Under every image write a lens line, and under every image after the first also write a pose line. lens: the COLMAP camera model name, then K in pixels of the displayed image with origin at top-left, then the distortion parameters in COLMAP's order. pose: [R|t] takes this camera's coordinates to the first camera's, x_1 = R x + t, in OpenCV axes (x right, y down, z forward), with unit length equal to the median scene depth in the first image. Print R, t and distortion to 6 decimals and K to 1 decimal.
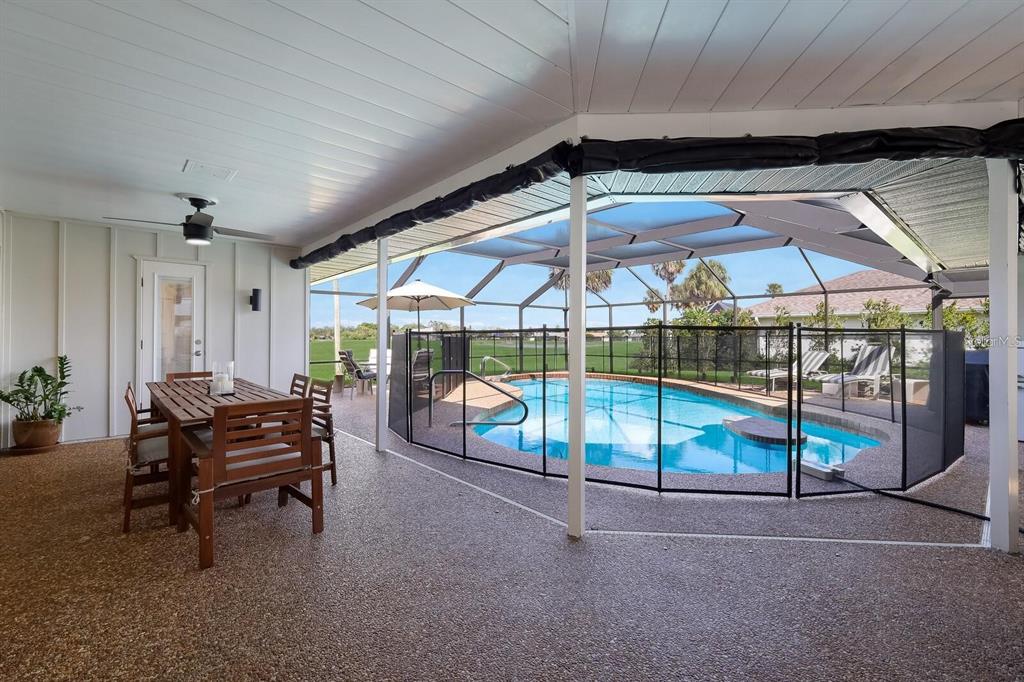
lens RADIAL K [[443.1, 0, 512.1], [0, 443.1, 335.0], [0, 0, 1]] dist [-0.000068, -0.000111]
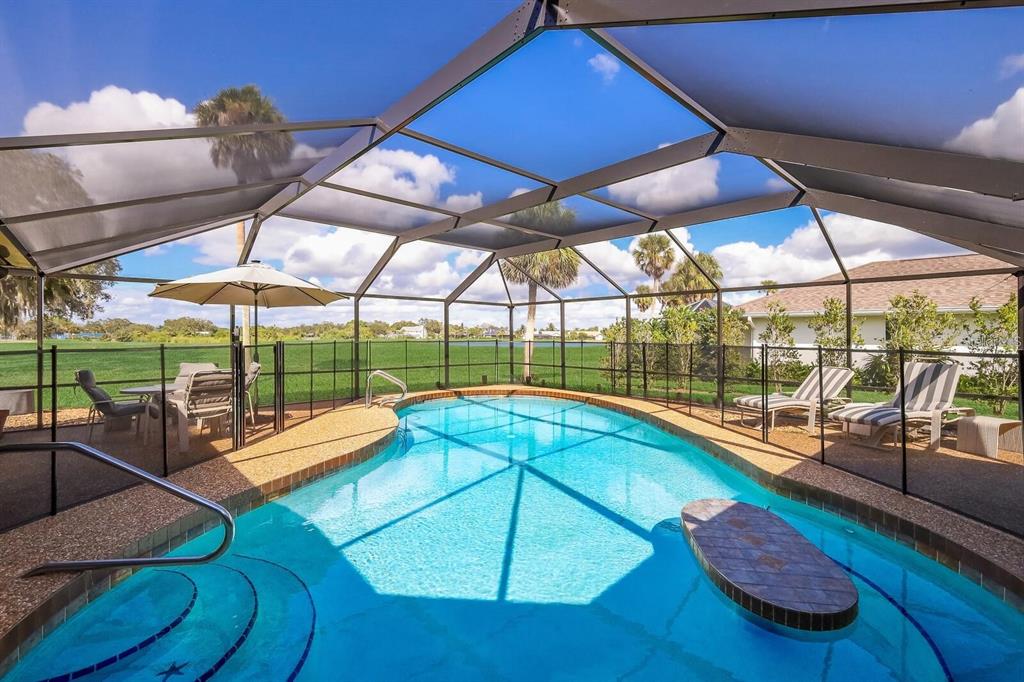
lens RADIAL K [[446.4, 0, 513.0], [0, 446.4, 332.3], [0, 0, 1]] dist [-0.002255, -0.000290]
pose [[0.999888, 0.003955, 0.014421, 0.143168], [-0.003923, 0.999990, -0.002230, -0.011573], [-0.014429, 0.002173, 0.999894, 0.253904]]
